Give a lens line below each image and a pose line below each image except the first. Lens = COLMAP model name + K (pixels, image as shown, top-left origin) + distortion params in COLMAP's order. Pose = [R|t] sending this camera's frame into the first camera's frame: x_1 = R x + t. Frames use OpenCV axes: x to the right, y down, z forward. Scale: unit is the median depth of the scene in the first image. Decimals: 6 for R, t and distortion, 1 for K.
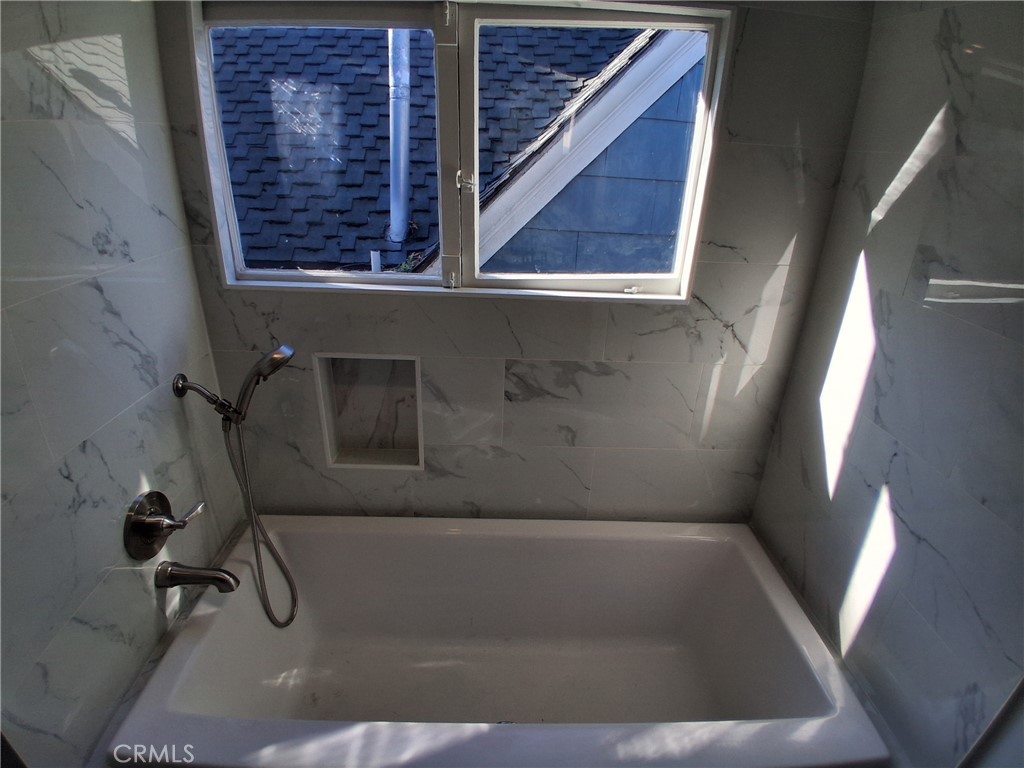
lens RADIAL K [[508.4, 0, 508.6], [0, 508.4, 388.3], [0, 0, 1]] dist [0.011206, -0.049179]
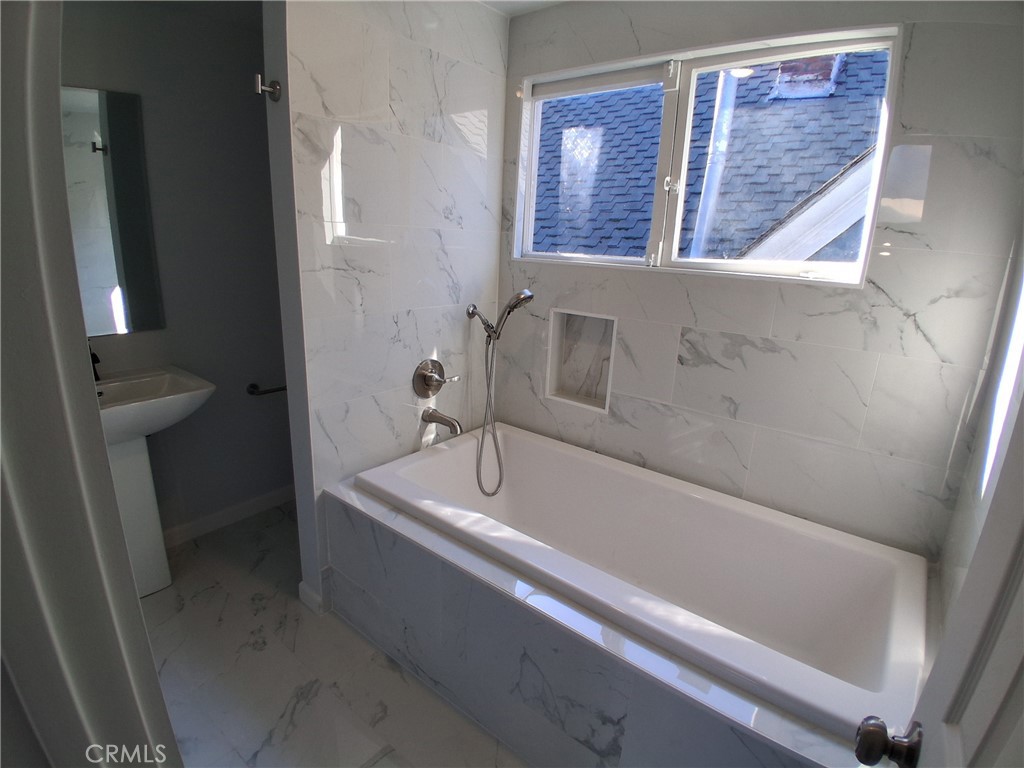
lens RADIAL K [[495.1, 0, 512.0], [0, 495.1, 384.0], [0, 0, 1]] dist [0.016376, -0.057716]
pose [[0.776320, 0.175376, -0.605451, 0.429031], [-0.272991, 0.959306, -0.072159, 0.276456], [0.568158, 0.221301, 0.792605, -0.135332]]
